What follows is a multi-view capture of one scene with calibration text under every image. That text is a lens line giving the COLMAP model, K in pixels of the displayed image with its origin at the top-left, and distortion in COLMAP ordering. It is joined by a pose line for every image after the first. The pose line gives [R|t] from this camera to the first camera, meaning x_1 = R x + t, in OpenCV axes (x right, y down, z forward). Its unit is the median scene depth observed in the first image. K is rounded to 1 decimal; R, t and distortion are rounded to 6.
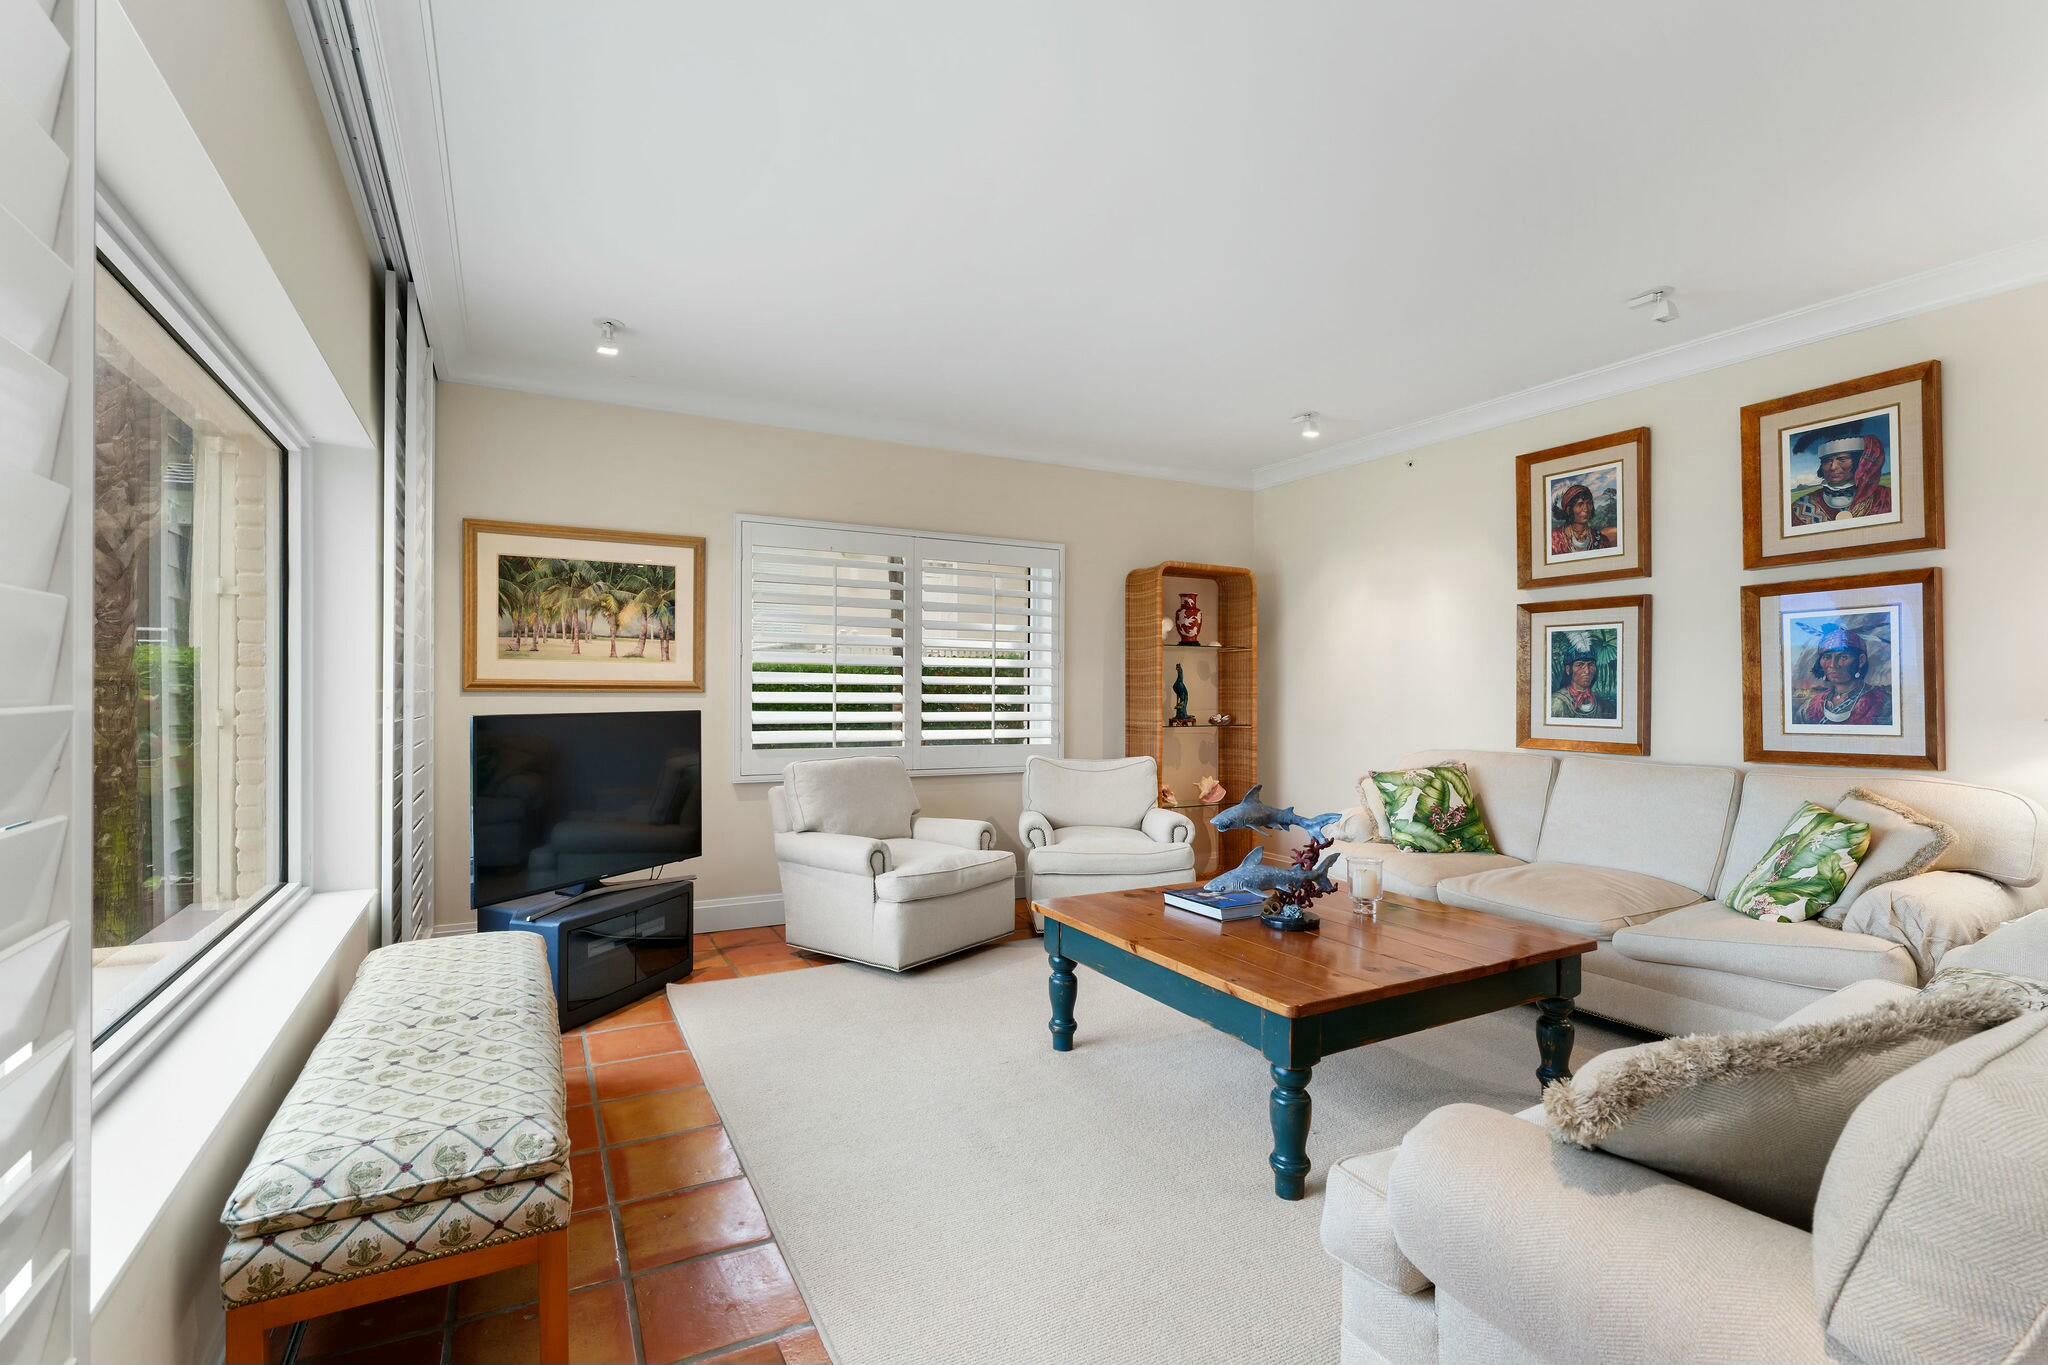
lens RADIAL K [[923.9, 0, 1019.6], [0, 923.9, 682.2], [0, 0, 1]] dist [0.000939, -0.000195]
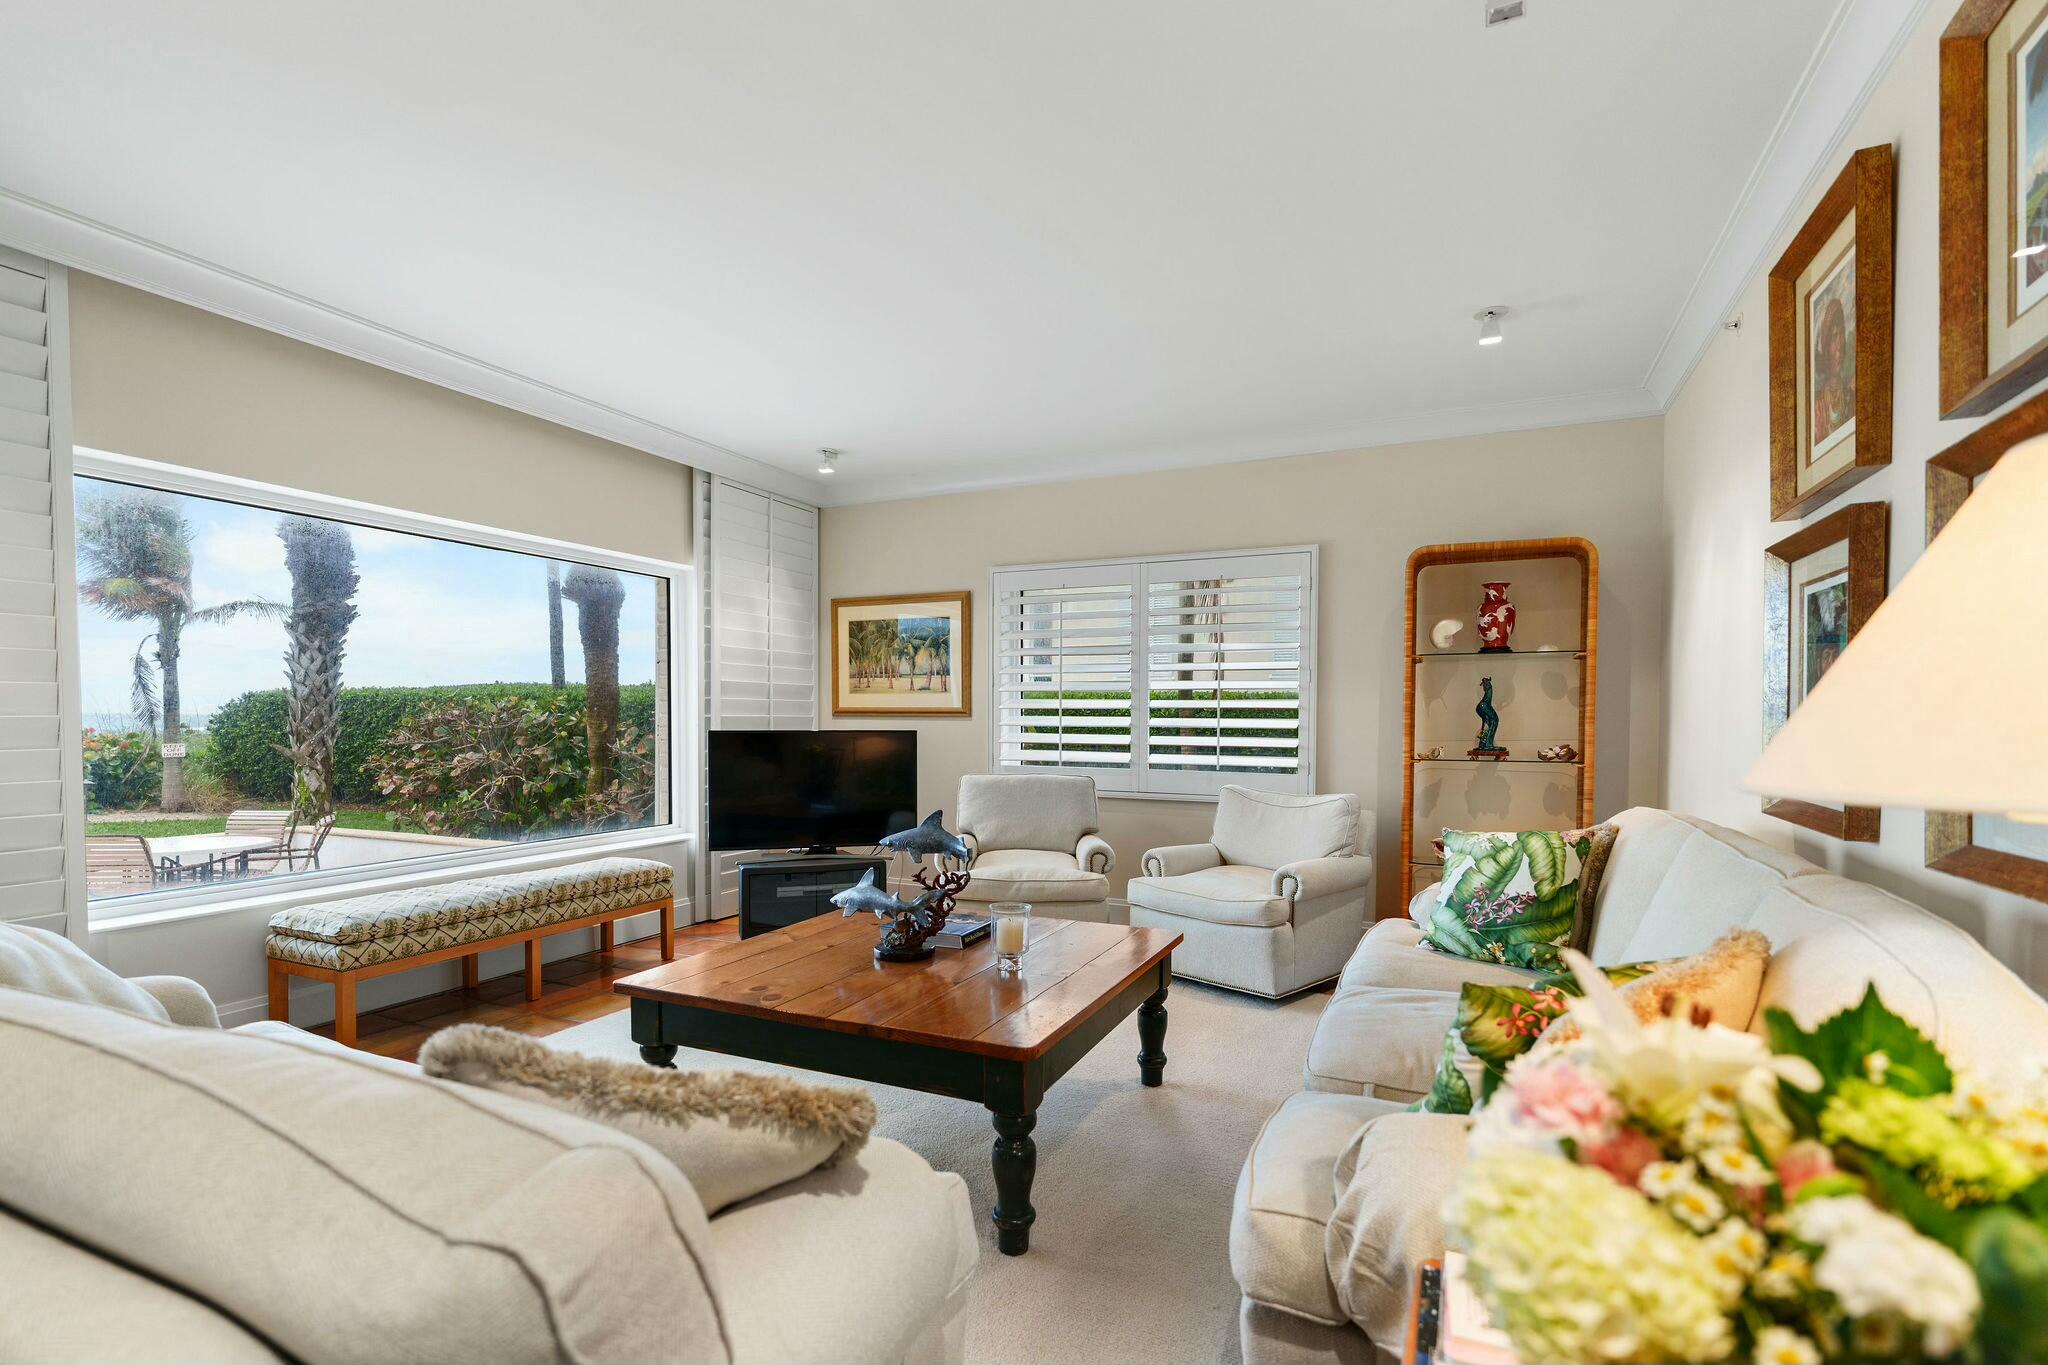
lens RADIAL K [[923.9, 0, 1056.5], [0, 923.9, 729.3], [0, 0, 1]] dist [0.000939, -0.000195]
pose [[0.613095, 0.007700, -0.789972, 0.716954], [0.007333, 0.999854, 0.015437, 0.009934], [0.789975, -0.015257, 0.612949, 0.341382]]
